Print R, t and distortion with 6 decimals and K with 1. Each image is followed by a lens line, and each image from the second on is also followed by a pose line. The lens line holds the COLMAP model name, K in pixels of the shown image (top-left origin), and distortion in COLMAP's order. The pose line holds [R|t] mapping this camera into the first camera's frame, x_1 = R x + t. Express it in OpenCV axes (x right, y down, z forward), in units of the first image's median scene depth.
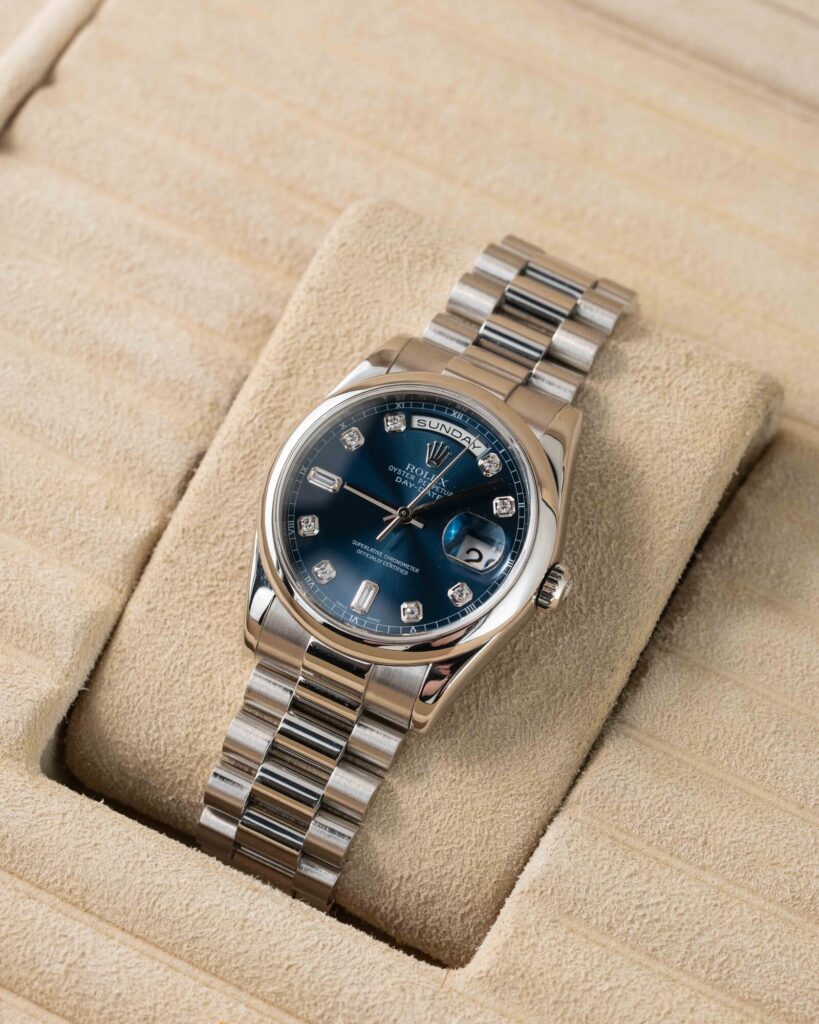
lens RADIAL K [[4206.9, 0, 409.5], [0, 4206.9, 512.0], [0, 0, 1]] dist [-0.087920, 2.062080]
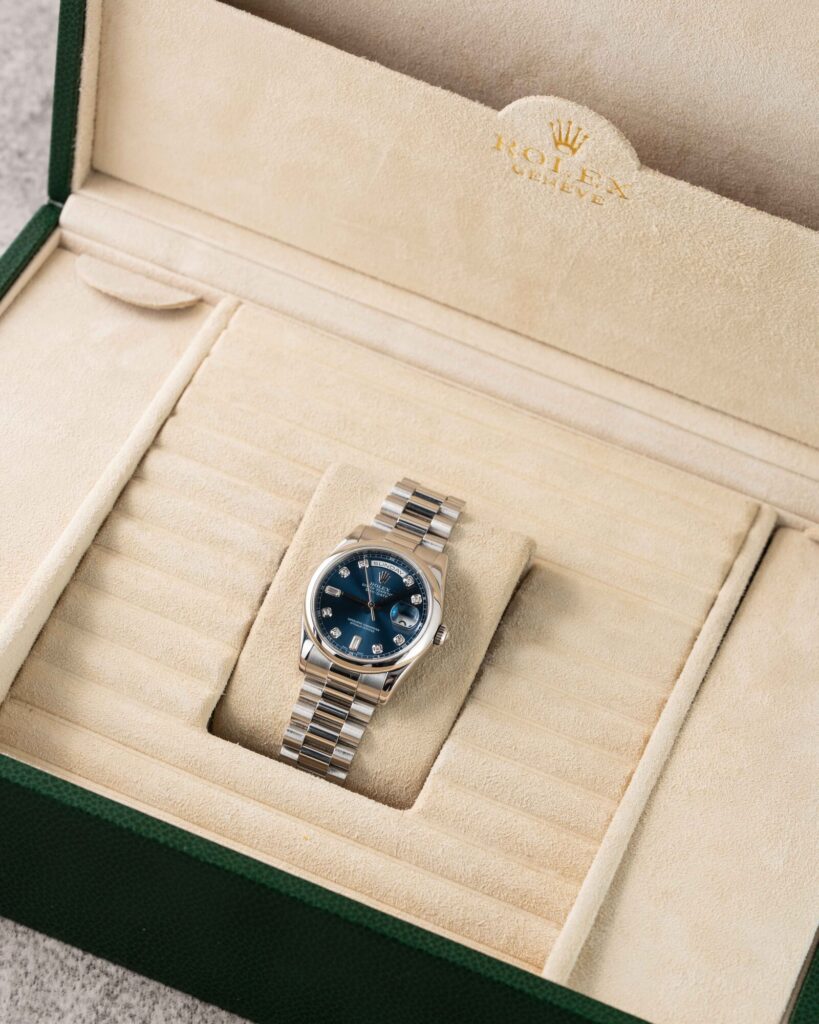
lens RADIAL K [[4206.9, 0, 409.5], [0, 4206.9, 512.0], [0, 0, 1]] dist [-0.087920, 2.062080]
pose [[0.993062, -0.039569, 0.110736, -0.217718], [0.047543, 0.996391, -0.070315, 0.105112], [-0.107554, 0.075092, 0.991359, -1.151756]]
